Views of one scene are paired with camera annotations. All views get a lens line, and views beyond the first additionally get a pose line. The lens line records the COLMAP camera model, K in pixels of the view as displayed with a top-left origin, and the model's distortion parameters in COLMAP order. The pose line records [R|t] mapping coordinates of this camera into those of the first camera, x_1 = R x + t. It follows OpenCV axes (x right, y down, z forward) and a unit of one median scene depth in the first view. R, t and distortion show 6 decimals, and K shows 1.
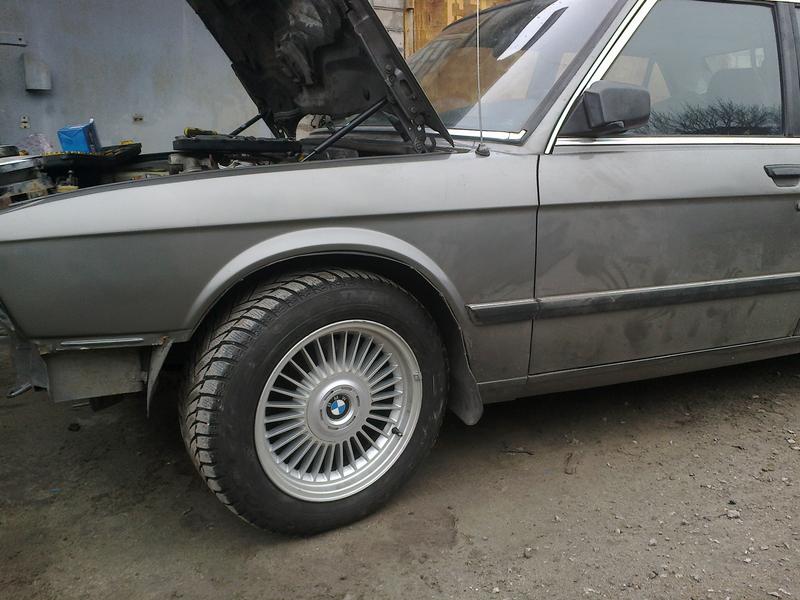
lens RADIAL K [[687.7, 0, 415.0], [0, 687.7, 295.6], [0, 0, 1]] dist [-0.000149, -0.004051]
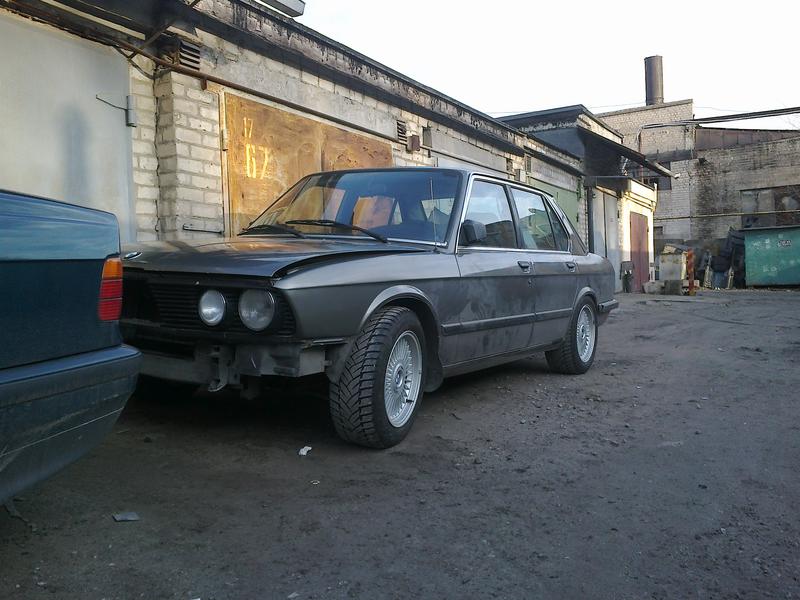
lens RADIAL K [[687.7, 0, 415.0], [0, 687.7, 295.6], [0, 0, 1]] dist [-0.000149, -0.004051]
pose [[0.818301, -0.010011, 0.574703, -1.063421], [0.100907, 0.986822, -0.126488, 0.162887], [-0.565864, 0.161497, 0.808528, -0.562132]]
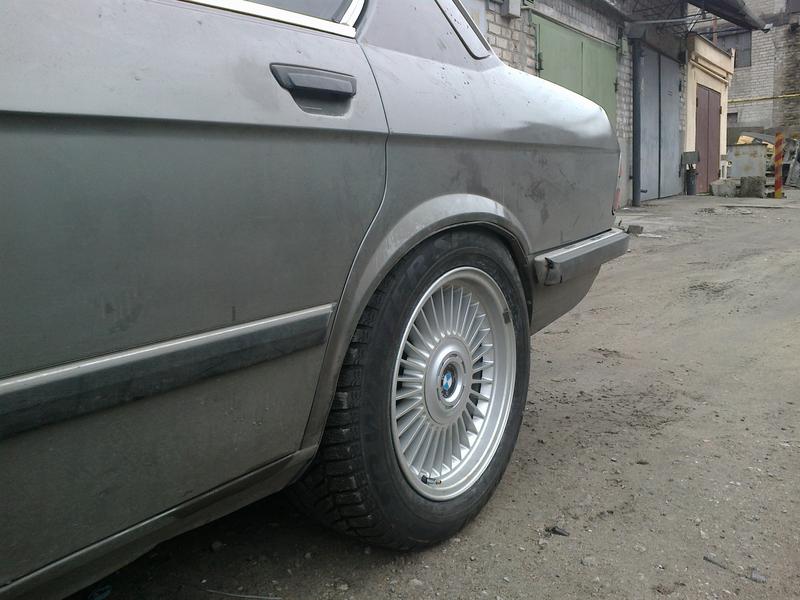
lens RADIAL K [[733.3, 0, 400.0], [0, 733.3, 300.0], [0, 0, 1]] dist [-0.006691, -0.006005]
pose [[0.859960, -0.089734, 0.502410, 0.802703], [0.103443, 0.994635, 0.000588, -0.073957], [-0.499768, 0.051465, 0.864629, 0.800317]]
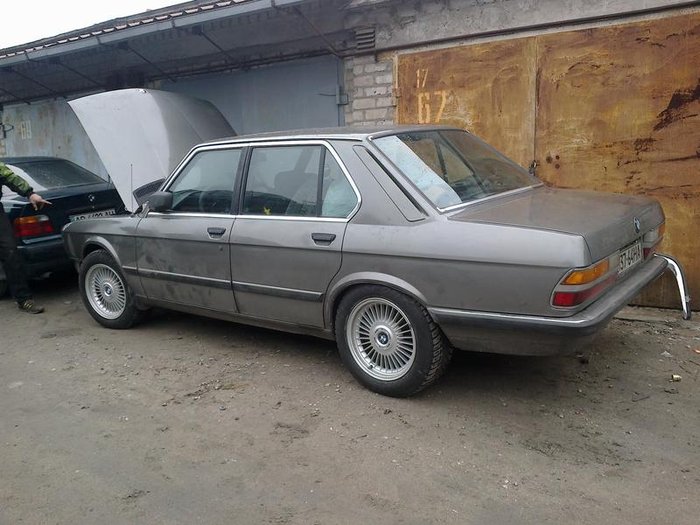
lens RADIAL K [[601.7, 0, 363.1], [0, 601.7, 258.7], [0, 0, 1]] dist [-0.000149, -0.004051]
pose [[0.514632, 0.133688, -0.846925, 2.653026], [-0.136623, 0.987935, 0.072927, -0.329941], [0.846456, 0.078179, 0.526688, 0.459584]]
